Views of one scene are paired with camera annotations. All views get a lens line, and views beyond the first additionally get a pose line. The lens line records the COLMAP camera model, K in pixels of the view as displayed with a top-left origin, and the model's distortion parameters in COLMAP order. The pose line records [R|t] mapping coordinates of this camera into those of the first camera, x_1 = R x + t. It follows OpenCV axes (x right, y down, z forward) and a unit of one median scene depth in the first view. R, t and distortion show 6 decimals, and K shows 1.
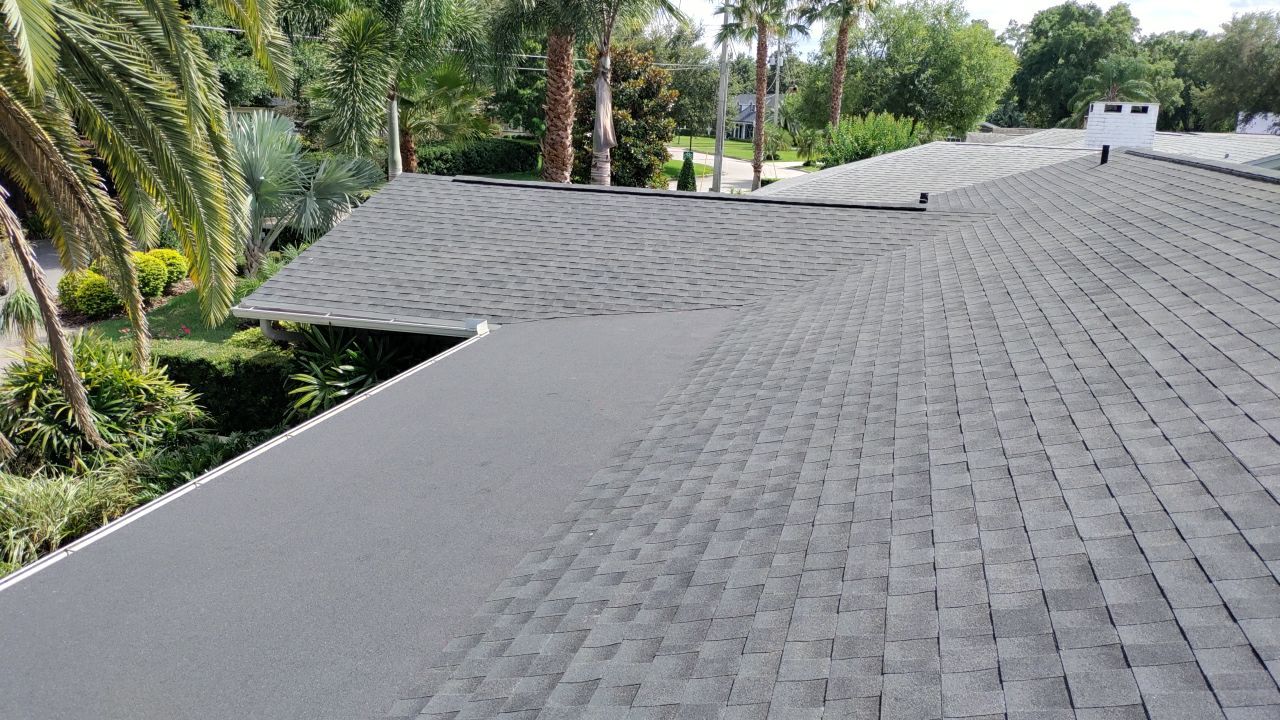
lens RADIAL K [[923.7, 0, 640.0], [0, 923.7, 360.0], [0, 0, 1]] dist [0.098961, -0.134499]
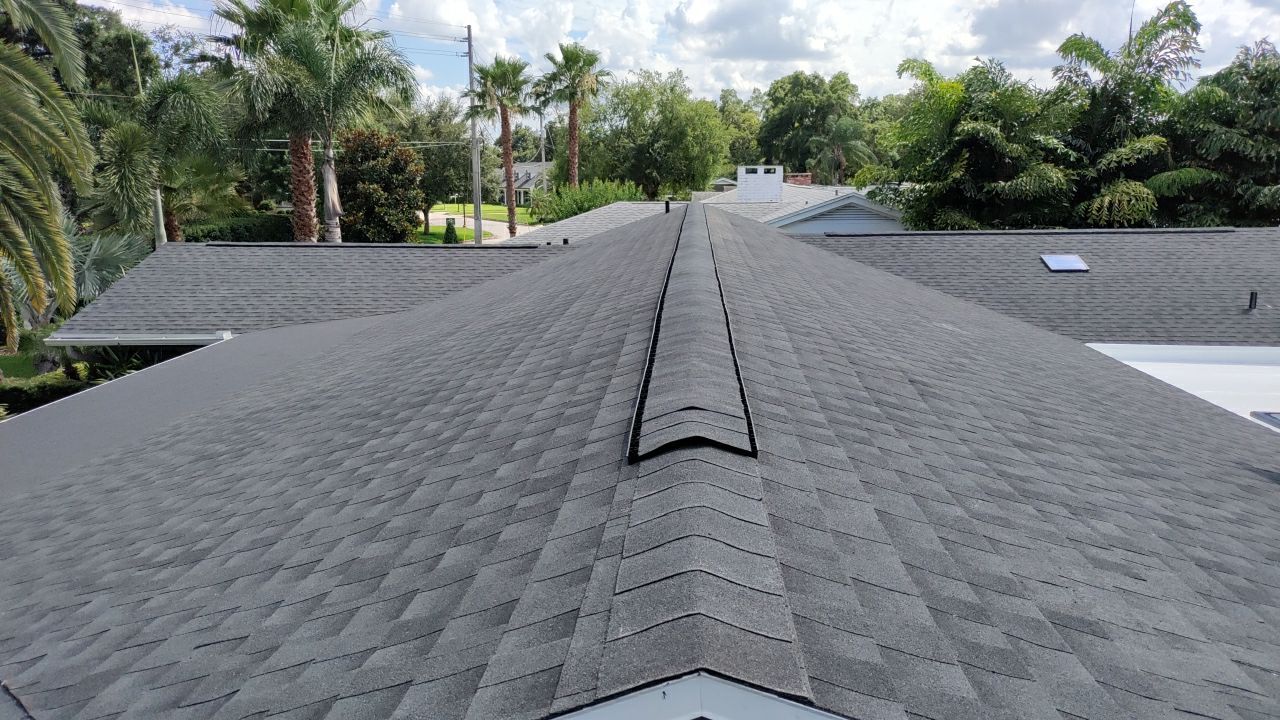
lens RADIAL K [[942.6, 0, 640.0], [0, 942.6, 360.0], [0, 0, 1]] dist [0.062655, -0.098334]
pose [[0.976625, -0.080102, 0.199466, 0.050587], [0.093714, 0.993805, -0.059749, 0.046146], [-0.193444, 0.077045, 0.978082, -0.187672]]
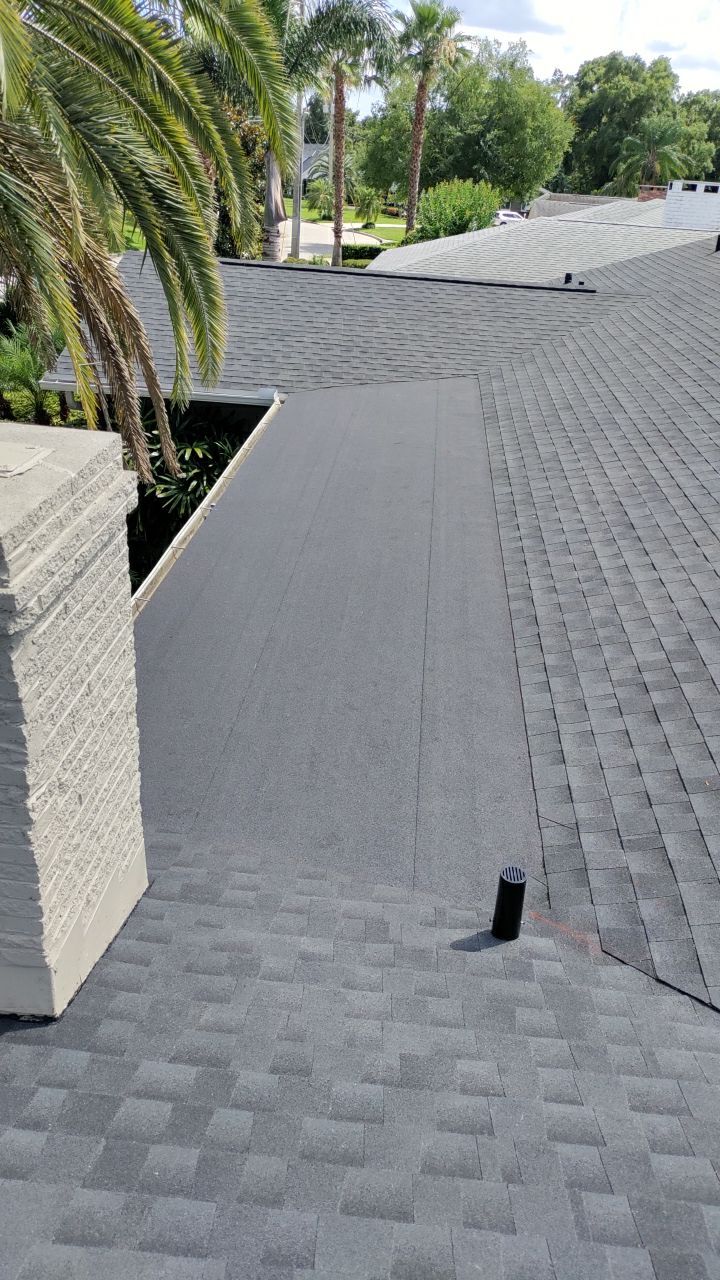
lens RADIAL K [[941.5, 0, 360.0], [0, 941.5, 640.0], [0, 0, 1]] dist [0.056208, -0.063733]
pose [[0.980397, -0.062426, 0.186884, -0.088965], [0.022249, 0.977491, 0.209802, 0.005738], [-0.195774, -0.201531, 0.959718, -0.076692]]
